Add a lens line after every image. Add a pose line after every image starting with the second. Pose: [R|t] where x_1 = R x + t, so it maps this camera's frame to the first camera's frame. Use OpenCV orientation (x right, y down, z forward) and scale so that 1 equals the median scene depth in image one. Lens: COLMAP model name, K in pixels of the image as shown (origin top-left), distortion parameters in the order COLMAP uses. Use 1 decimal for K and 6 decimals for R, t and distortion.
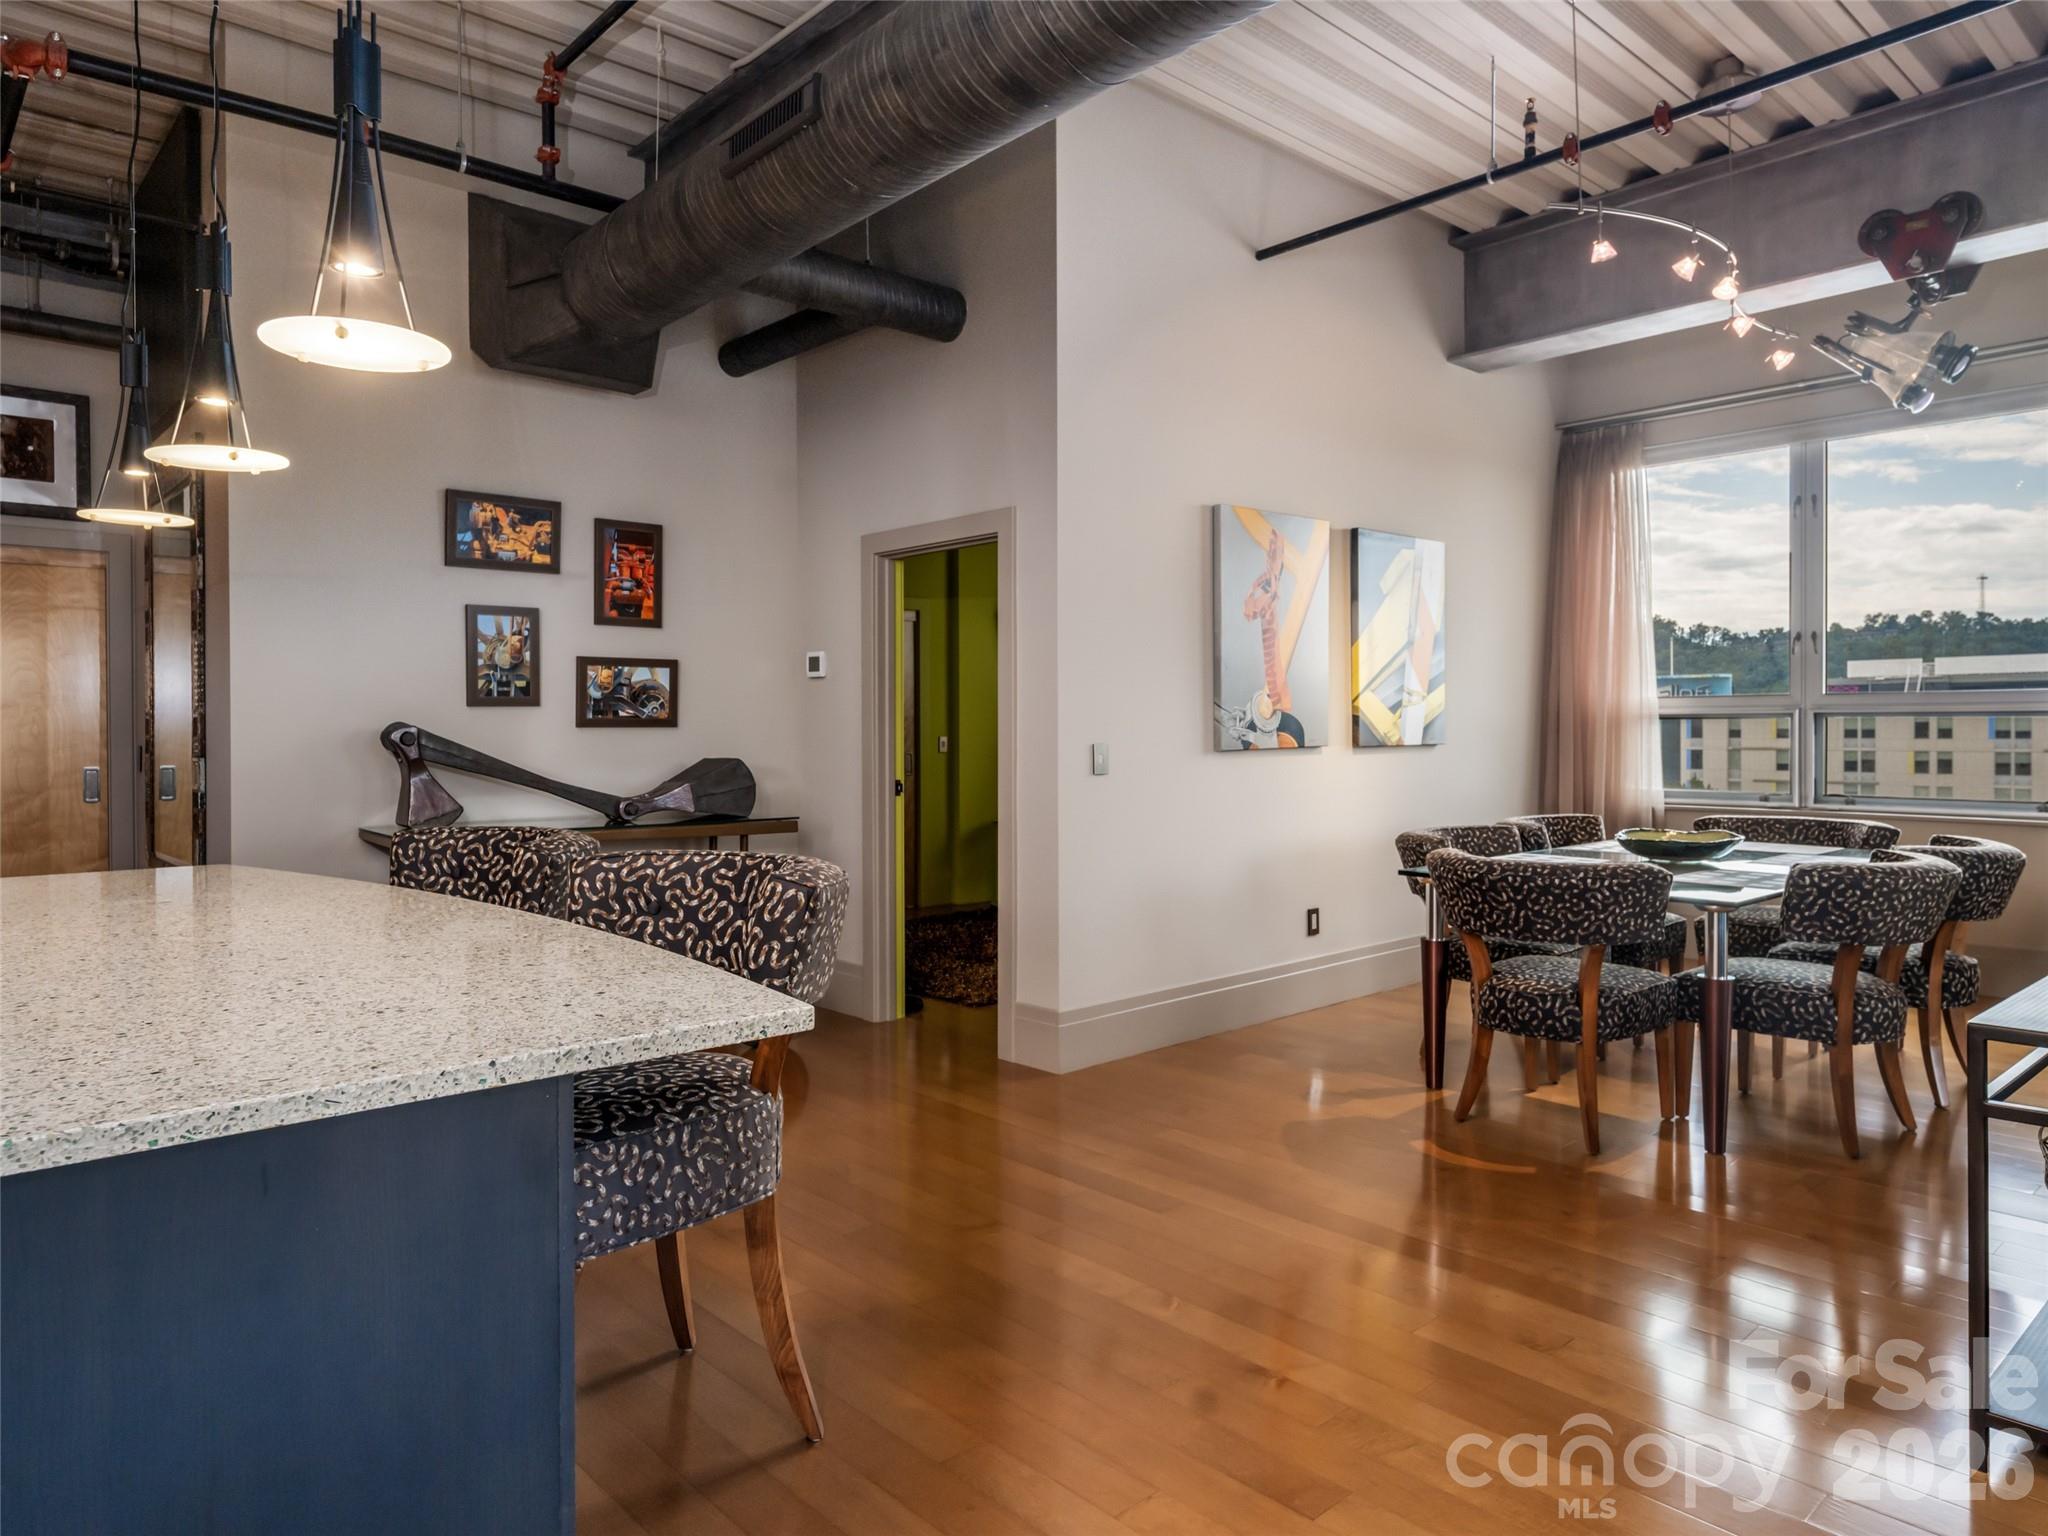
lens RADIAL K [[1295.7, 0, 1032.4], [0, 1295.7, 734.8], [0, 0, 1]] dist [0.007516, -0.001975]
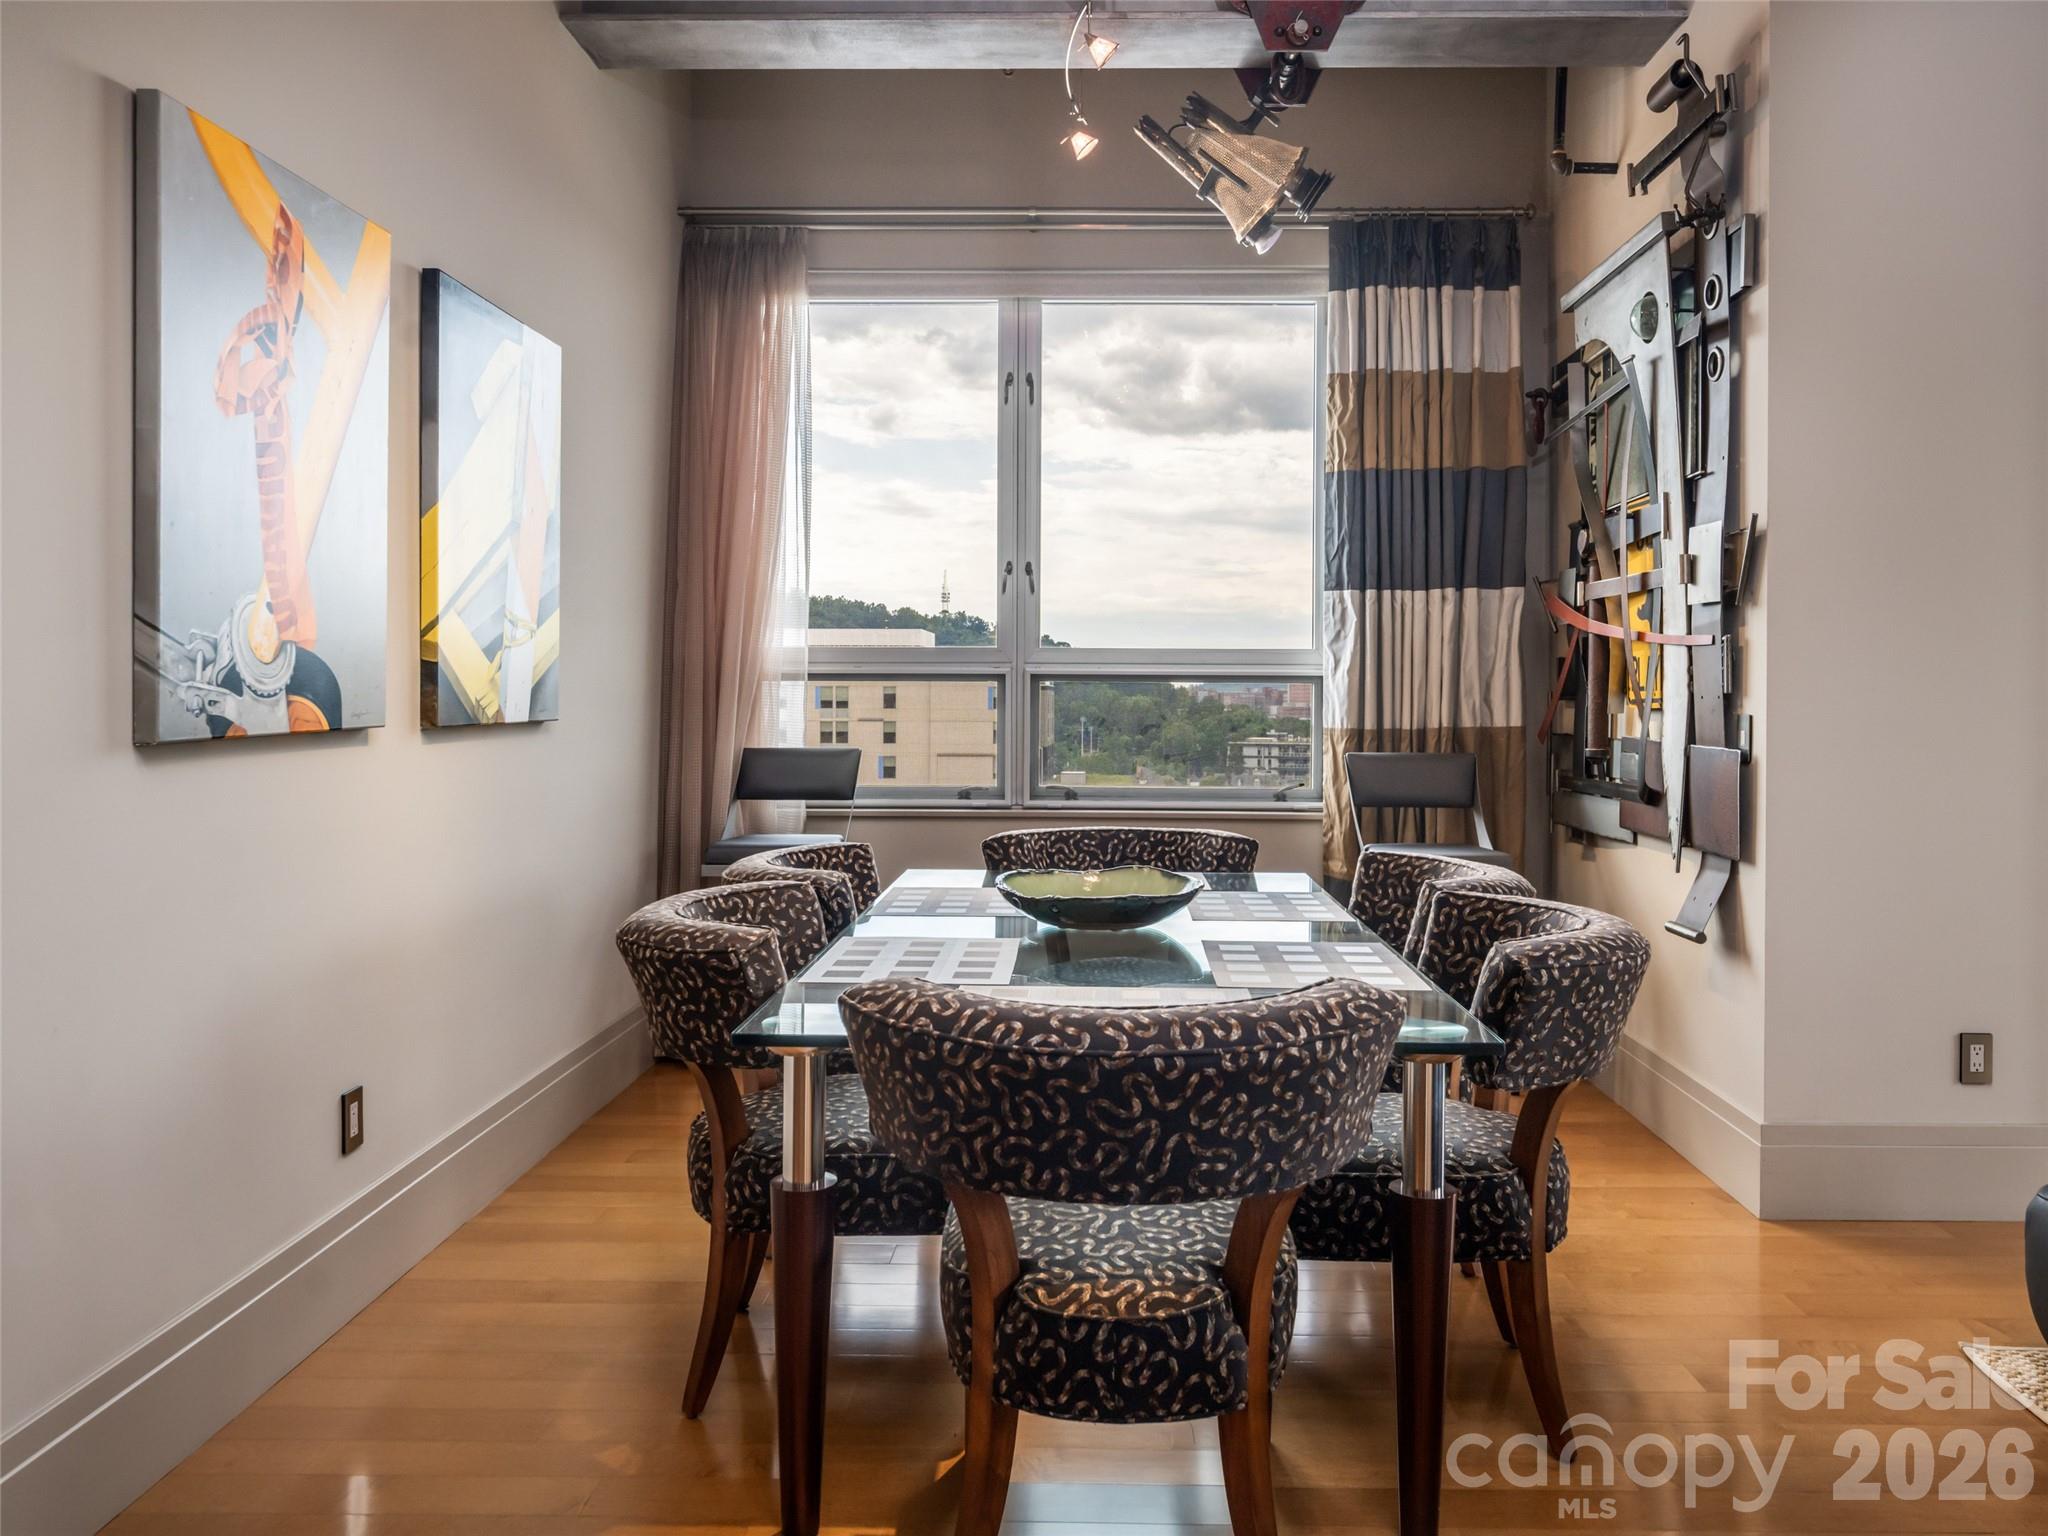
lens RADIAL K [[1499.2, 0, 1075.2], [0, 1499.2, 704.8], [0, 0, 1]] dist [0.007472, -0.008661]
pose [[0.681161, 0.002365, 0.732130, 0.007753], [-0.002887, 0.999996, -0.000545, 0.000360], [-0.732128, -0.001742, 0.681165, 0.492729]]
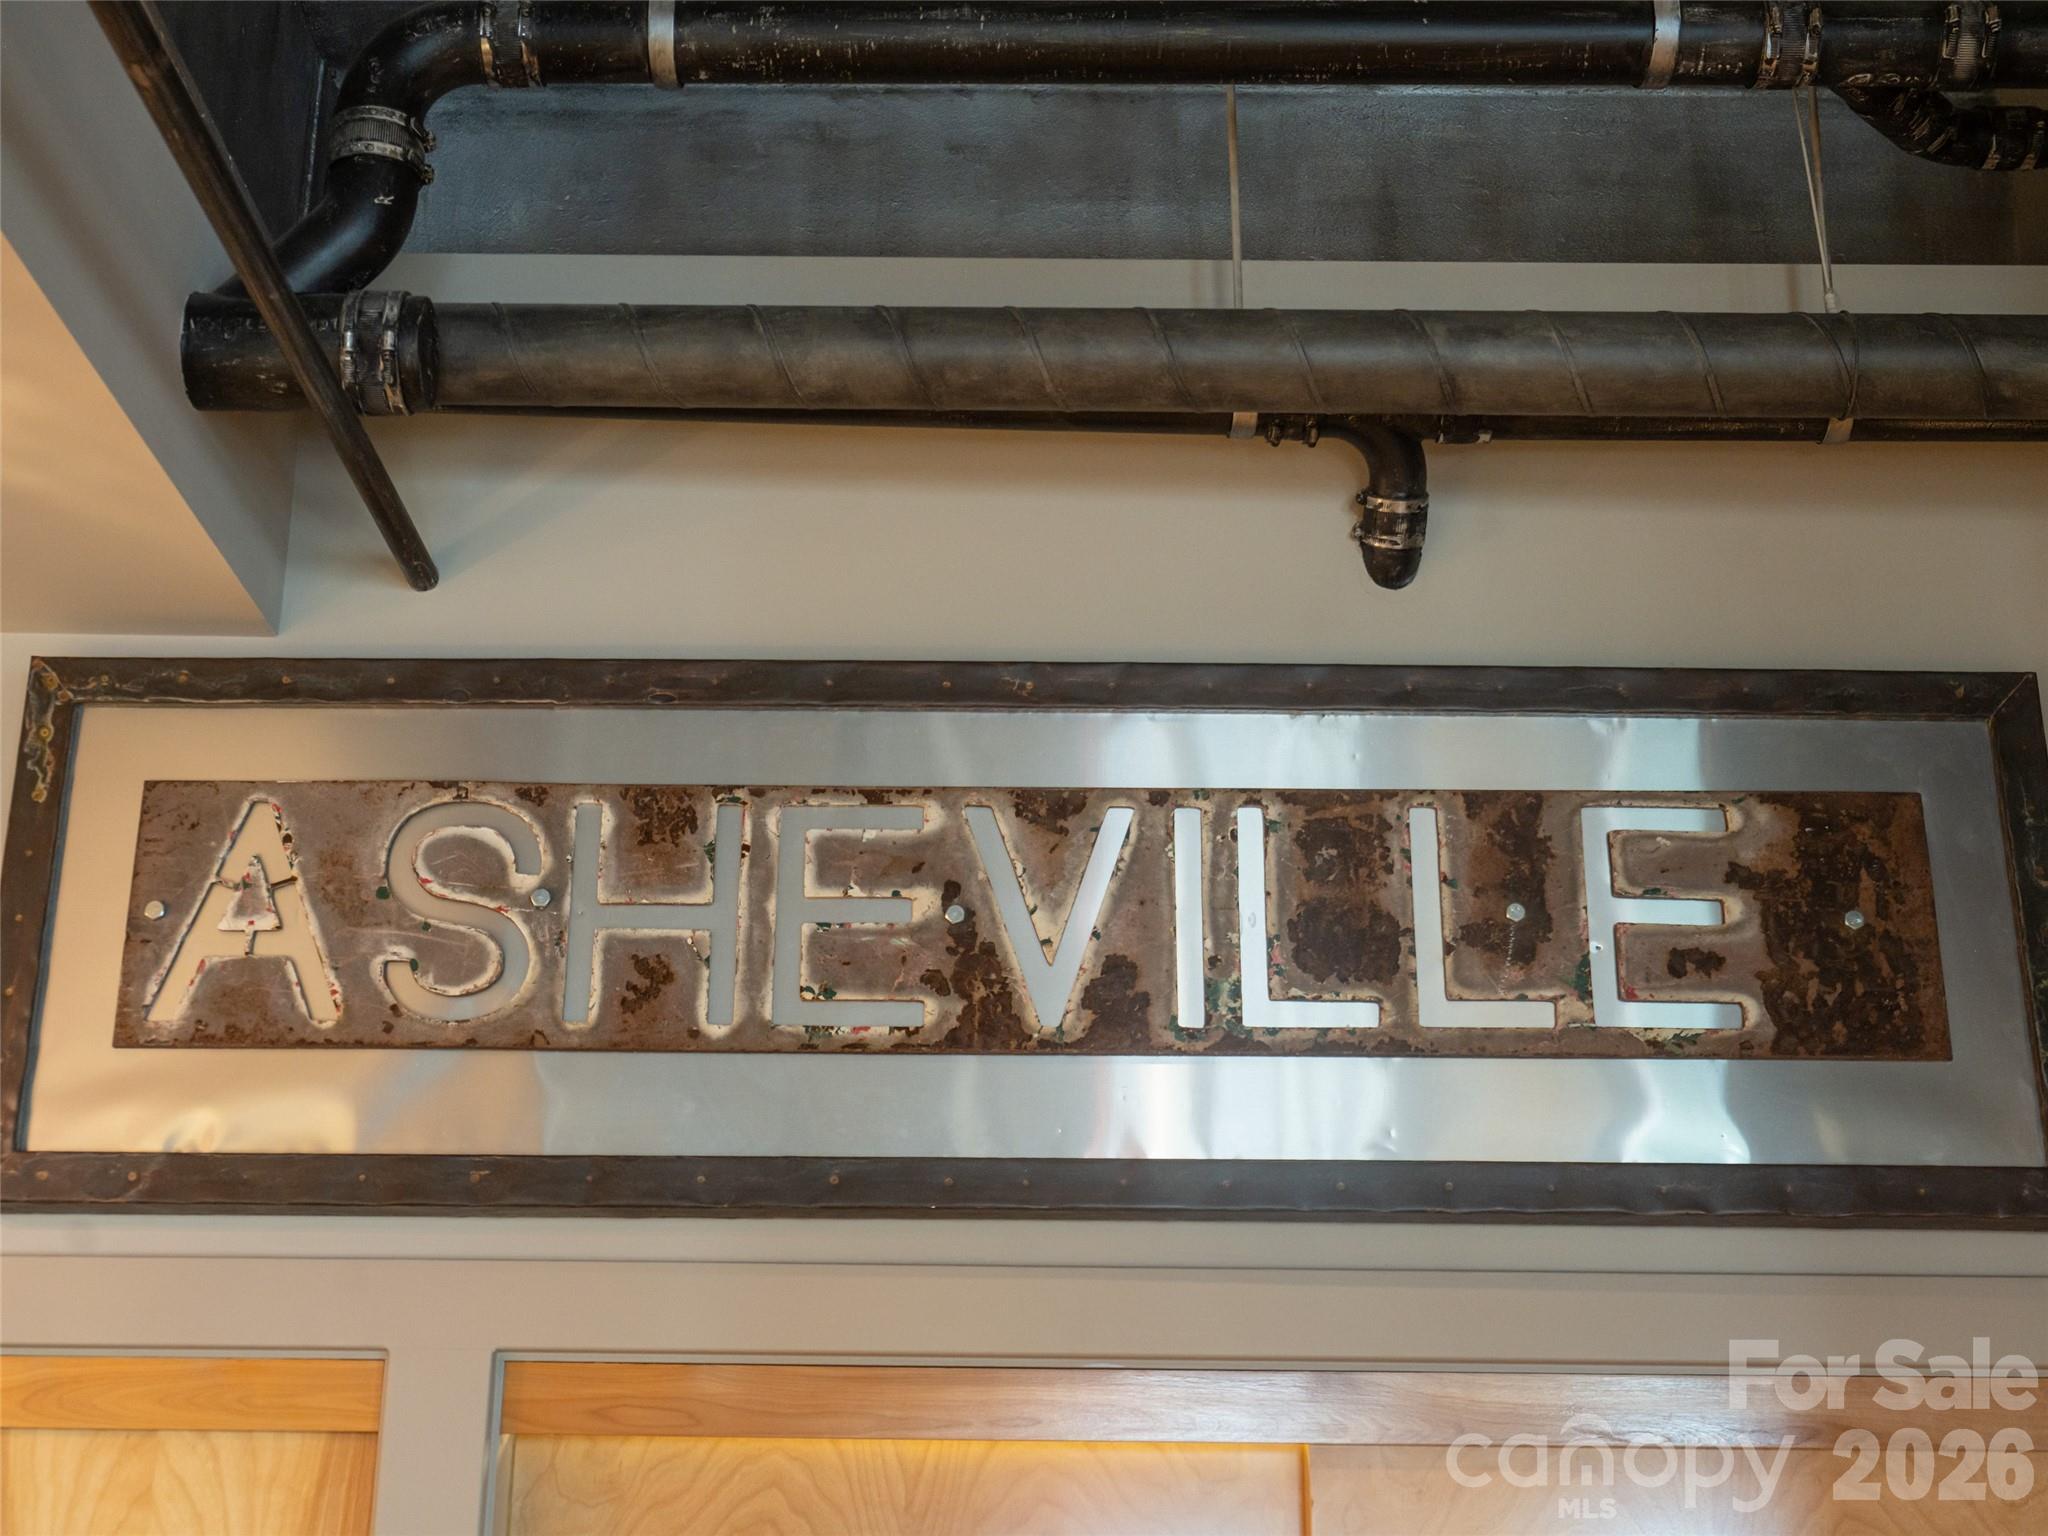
lens RADIAL K [[2600.5, 0, 1017.9], [0, 2600.5, 760.2], [0, 0, 1]] dist [-0.013892, 0.000000]
pose [[0.750107, -0.201103, -0.629997, -0.616760], [-0.014599, 0.947374, -0.319797, -0.106360], [0.661155, 0.249079, 0.707696, 0.610993]]
